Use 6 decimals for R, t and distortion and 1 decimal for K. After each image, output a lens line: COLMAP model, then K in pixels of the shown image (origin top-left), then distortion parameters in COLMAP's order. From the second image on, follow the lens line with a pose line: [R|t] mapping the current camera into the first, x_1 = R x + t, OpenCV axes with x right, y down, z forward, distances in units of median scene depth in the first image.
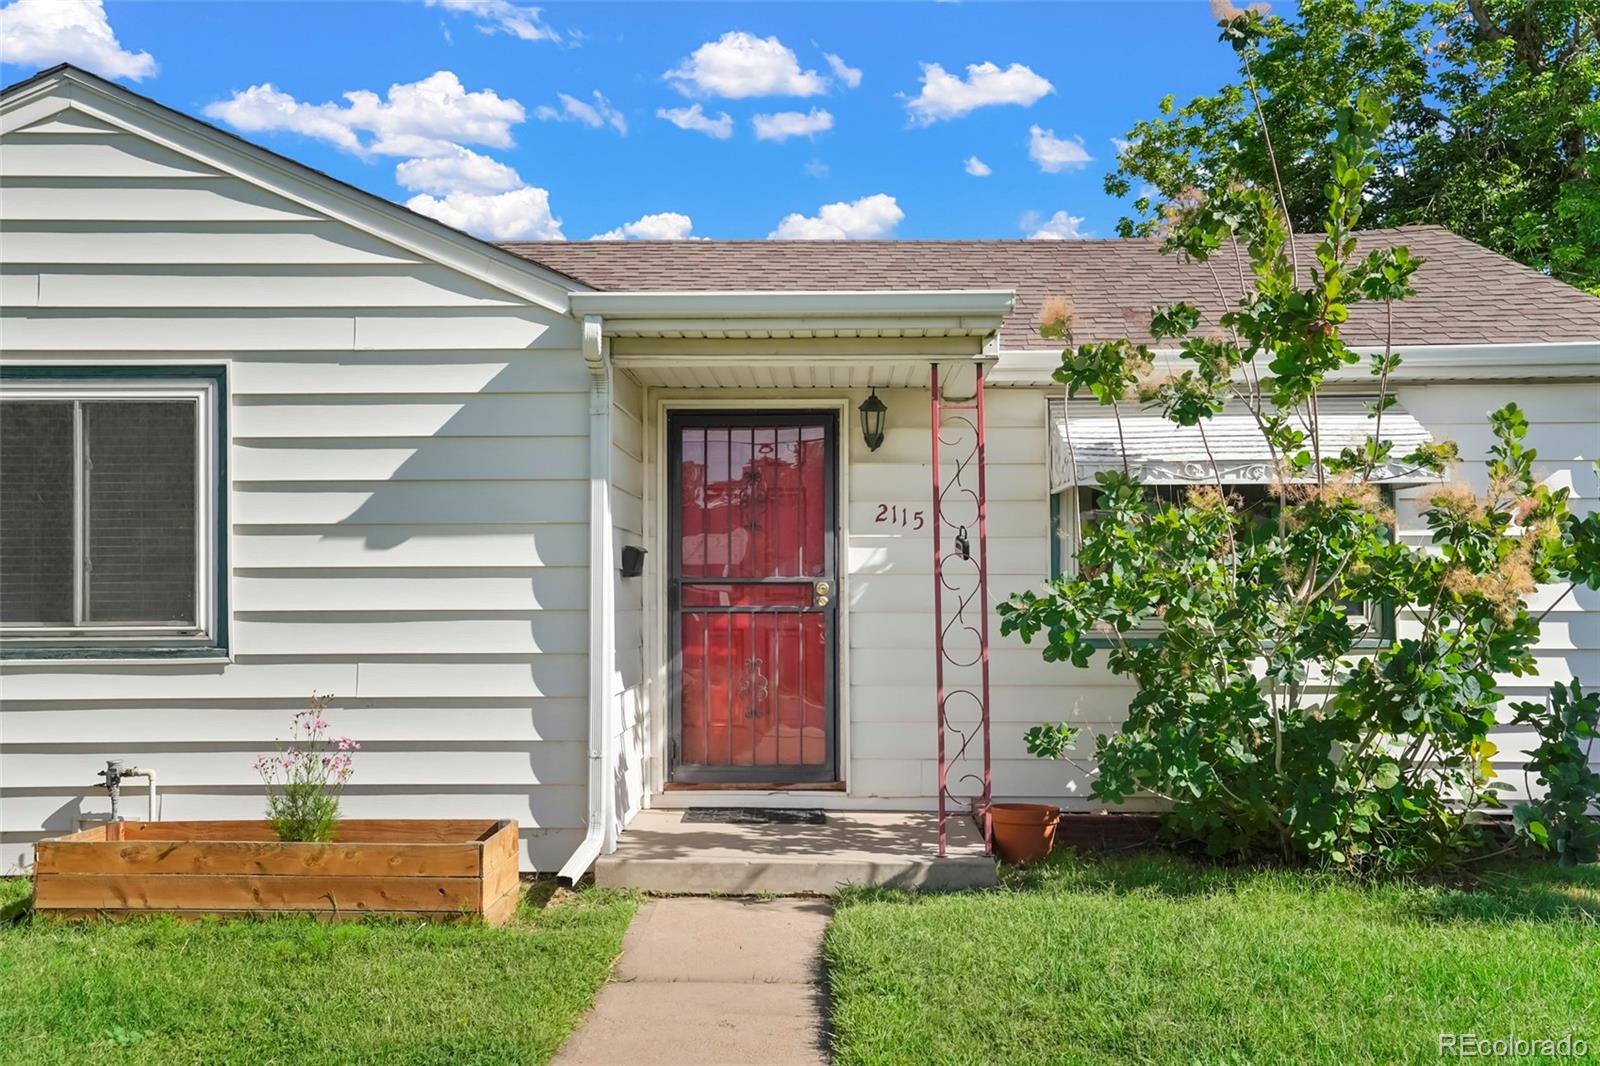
lens RADIAL K [[1607.1, 0, 806.6], [0, 1607.1, 573.1], [0, 0, 1]] dist [0.060290, 0.000000]
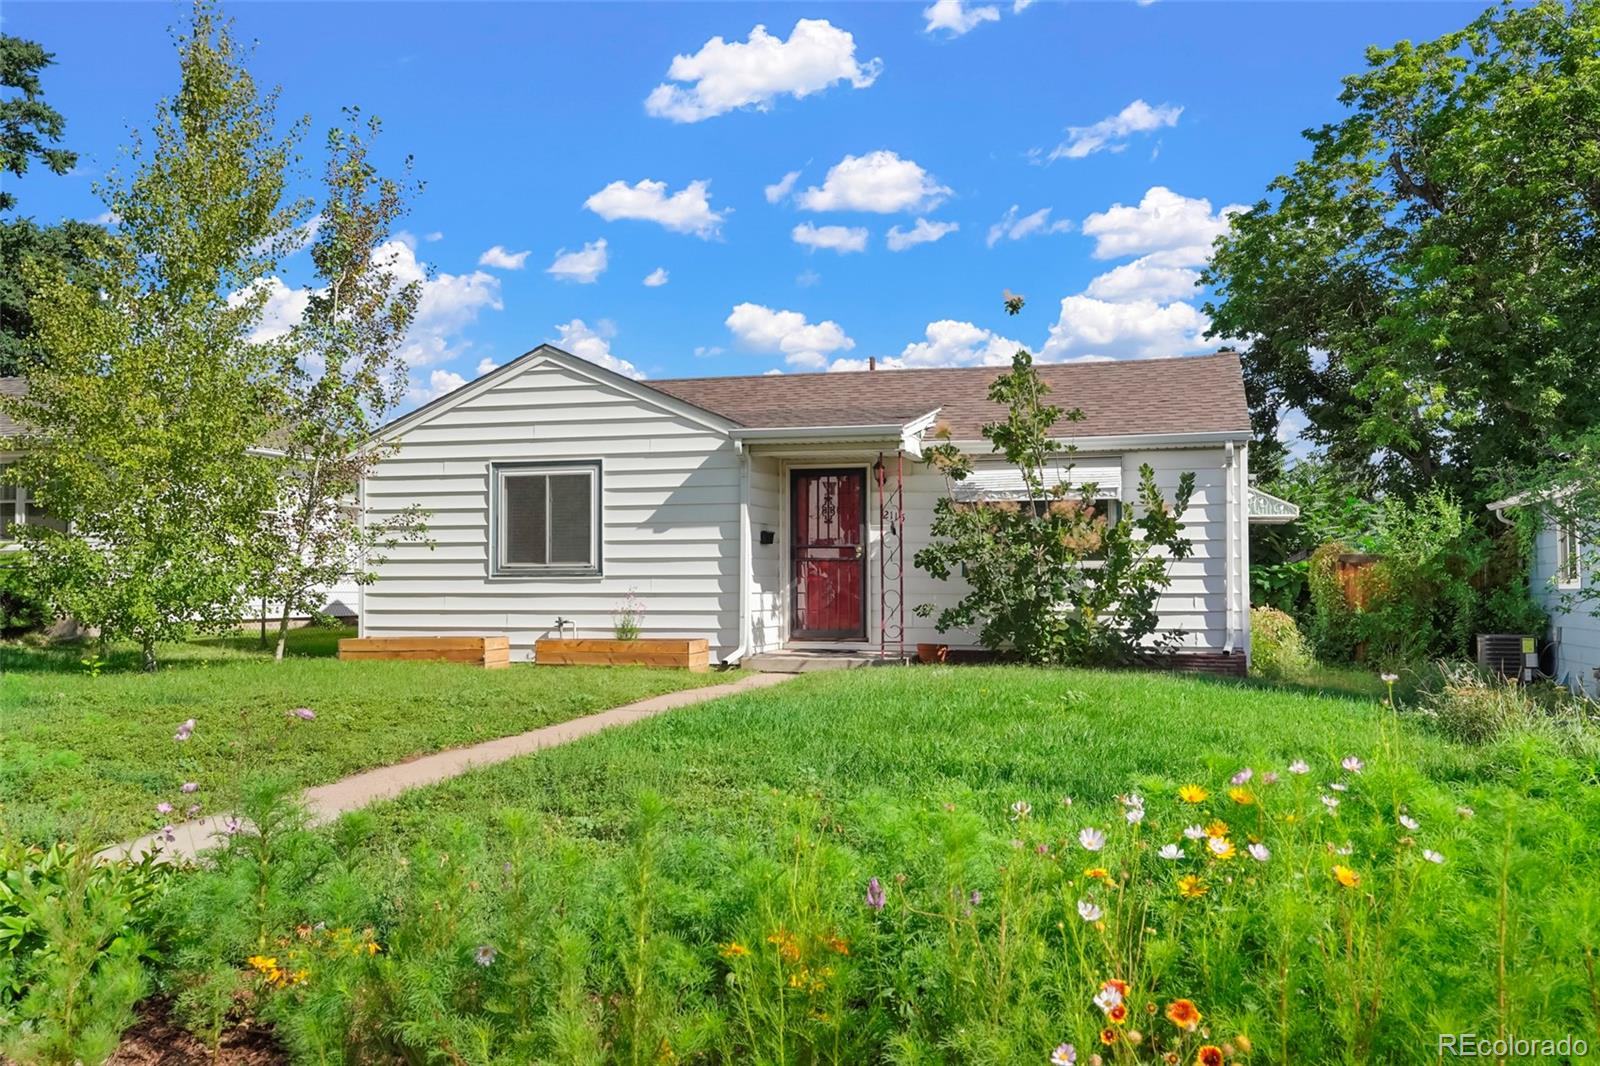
lens RADIAL K [[1475.8, 0, 799.8], [0, 1475.8, 533.7], [0, 0, 1]] dist [-0.002071, 0.000000]
pose [[0.972557, -0.008672, -0.232502, 0.467760], [0.003859, 0.999769, -0.021150, 0.035090], [0.232632, 0.019672, 0.972366, -1.140866]]
